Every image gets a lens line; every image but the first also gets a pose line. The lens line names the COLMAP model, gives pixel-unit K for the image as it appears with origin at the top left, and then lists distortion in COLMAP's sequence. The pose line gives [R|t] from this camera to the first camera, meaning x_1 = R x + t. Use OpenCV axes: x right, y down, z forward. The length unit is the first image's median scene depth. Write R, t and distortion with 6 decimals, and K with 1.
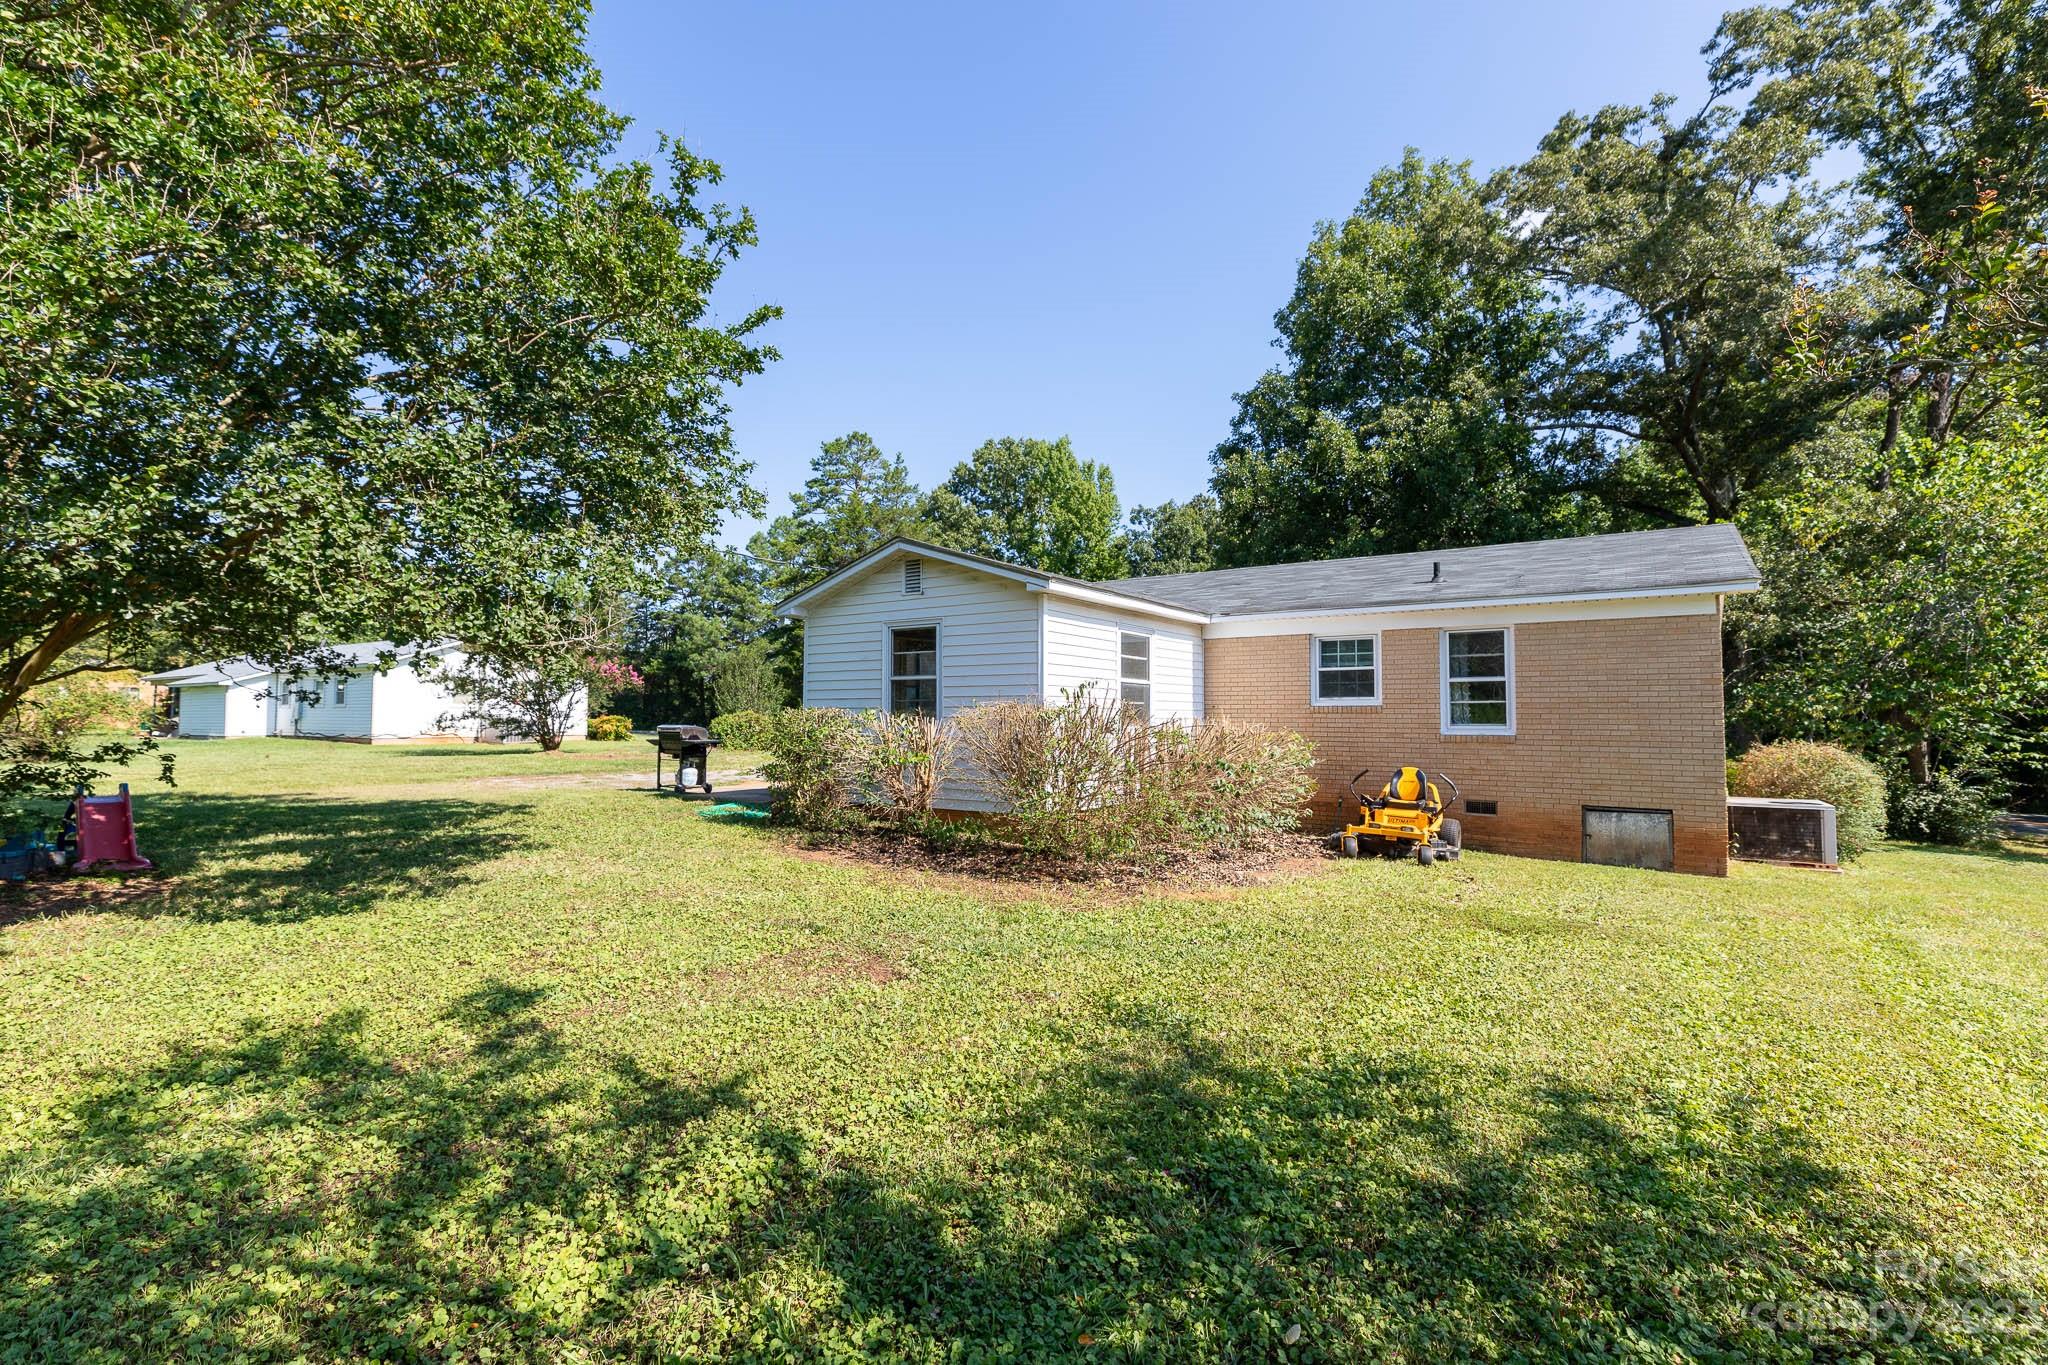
lens RADIAL K [[933.2, 0, 1024.0], [0, 933.2, 682.5], [0, 0, 1]] dist [0.001068, 0.000021]
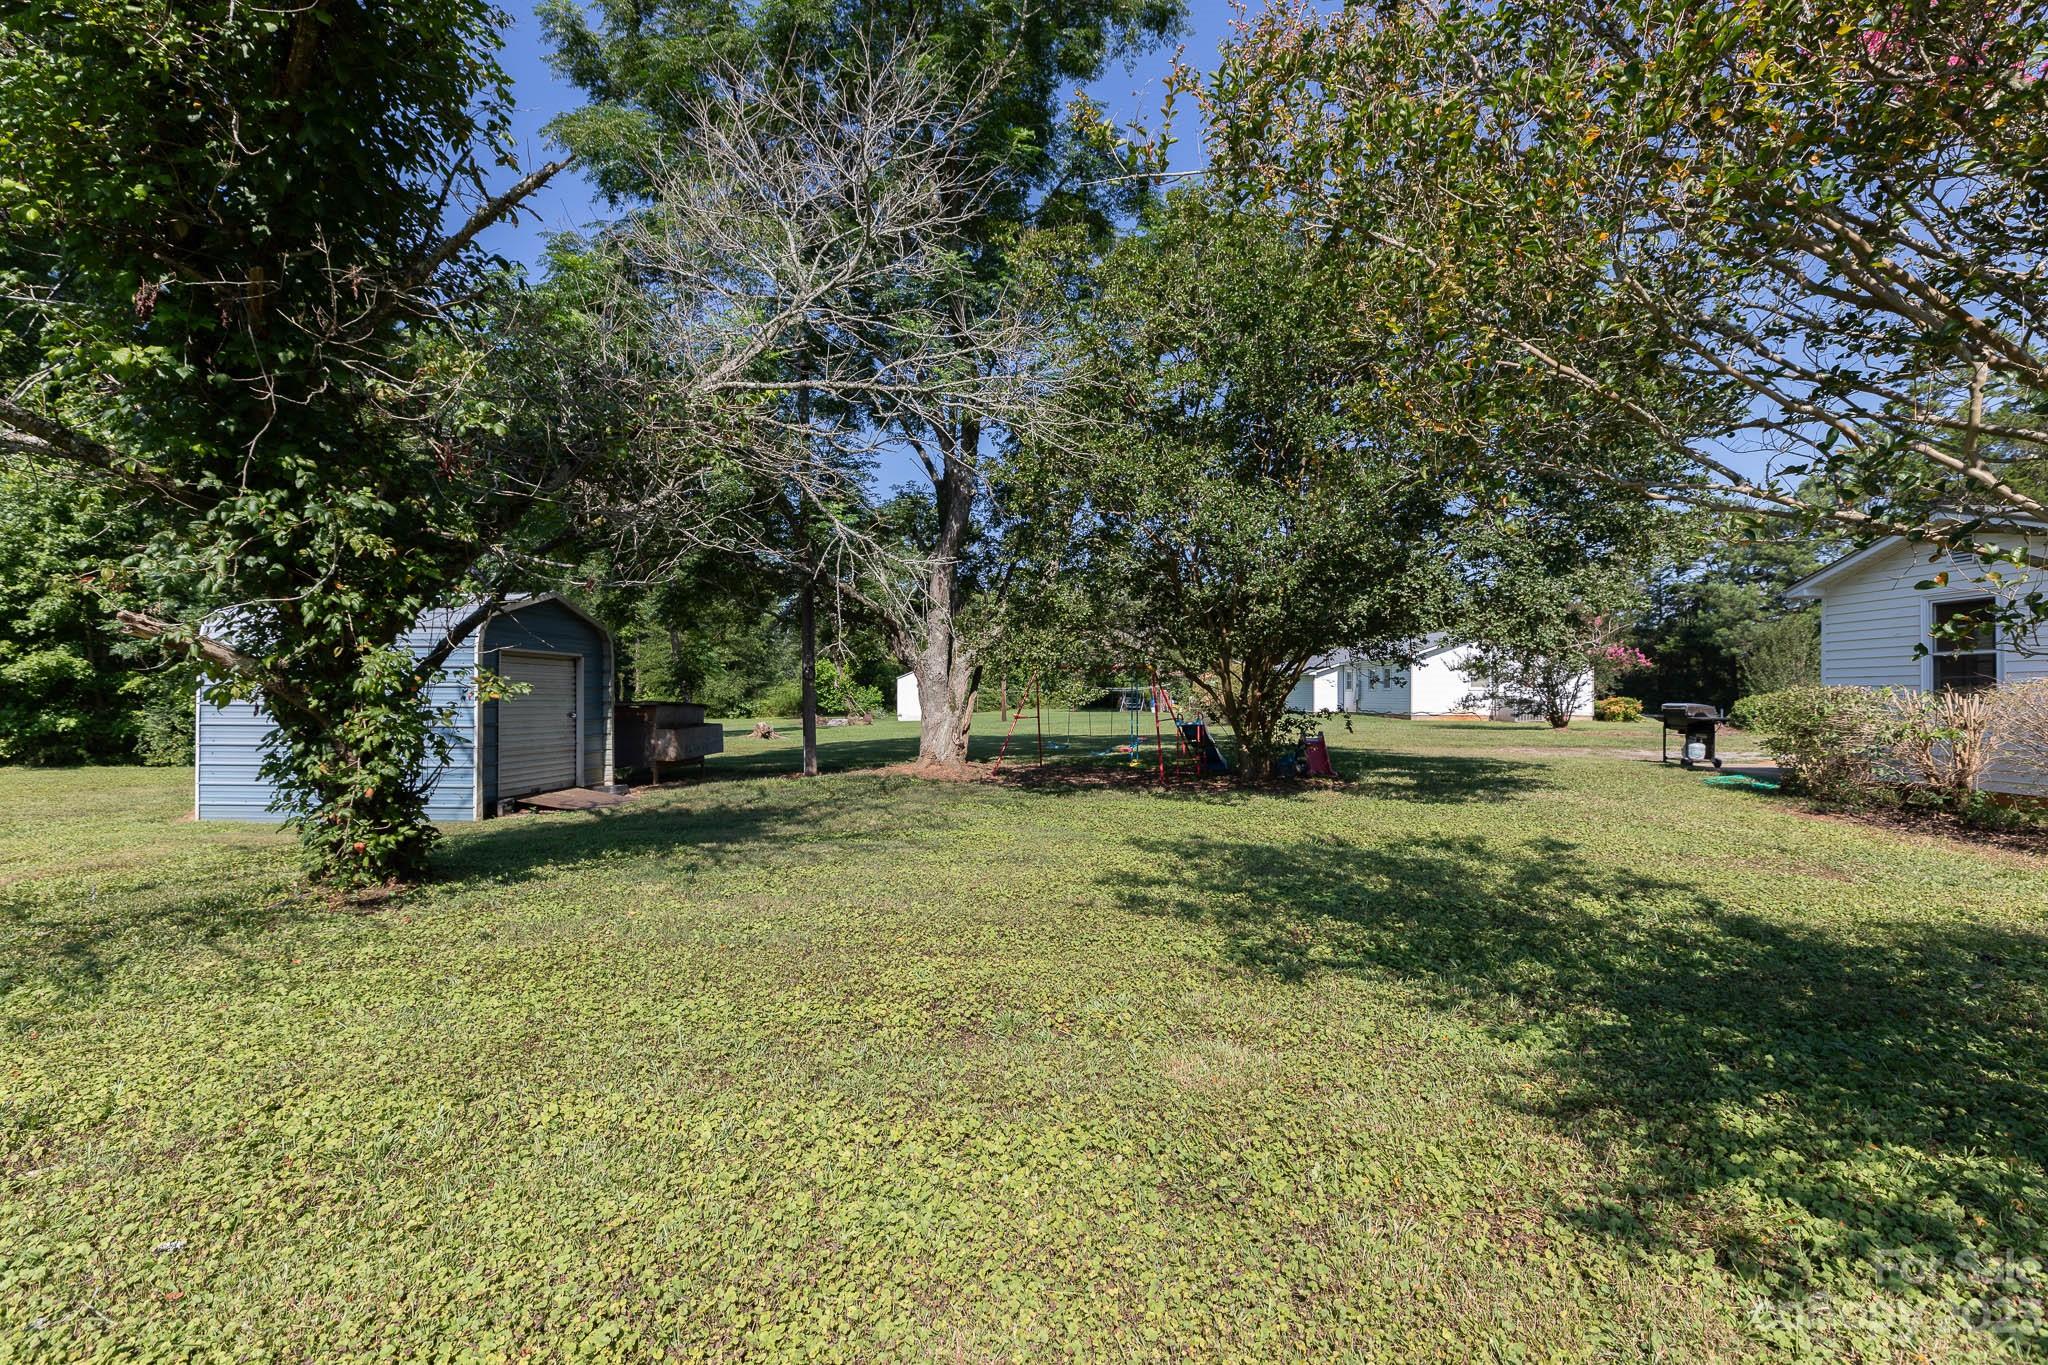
lens RADIAL K [[924.3, 0, 1020.8], [0, 924.3, 694.0], [0, 0, 1]] dist [0.005433, -0.000382]
pose [[0.547896, -0.003771, -0.836538, 0.112755], [0.029071, 0.999472, 0.014534, -0.003695], [0.836041, -0.032283, 0.547716, -0.244058]]
